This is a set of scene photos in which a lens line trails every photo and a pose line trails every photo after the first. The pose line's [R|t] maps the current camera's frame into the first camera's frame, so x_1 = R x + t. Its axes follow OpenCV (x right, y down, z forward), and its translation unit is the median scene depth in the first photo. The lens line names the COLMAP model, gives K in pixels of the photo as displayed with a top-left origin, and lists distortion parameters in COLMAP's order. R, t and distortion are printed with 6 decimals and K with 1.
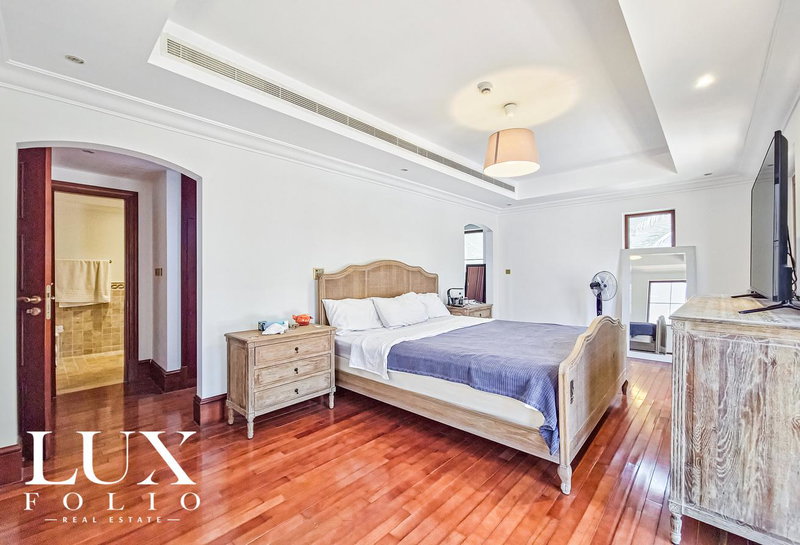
lens RADIAL K [[336.9, 0, 401.4], [0, 336.9, 275.8], [0, 0, 1]] dist [0.030590, 0.000123]
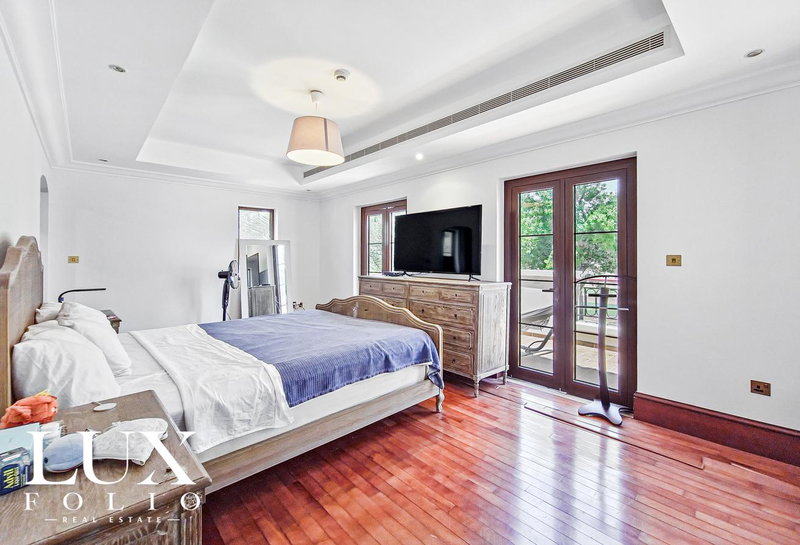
lens RADIAL K [[336.9, 0, 439.1], [0, 336.9, 259.5], [0, 0, 1]] dist [0.030590, 0.000123]
pose [[0.039032, 0.001183, 0.999237, -0.789149], [0.004038, 0.999991, -0.001342, -0.021846], [-0.999230, 0.004087, 0.039027, 0.744295]]
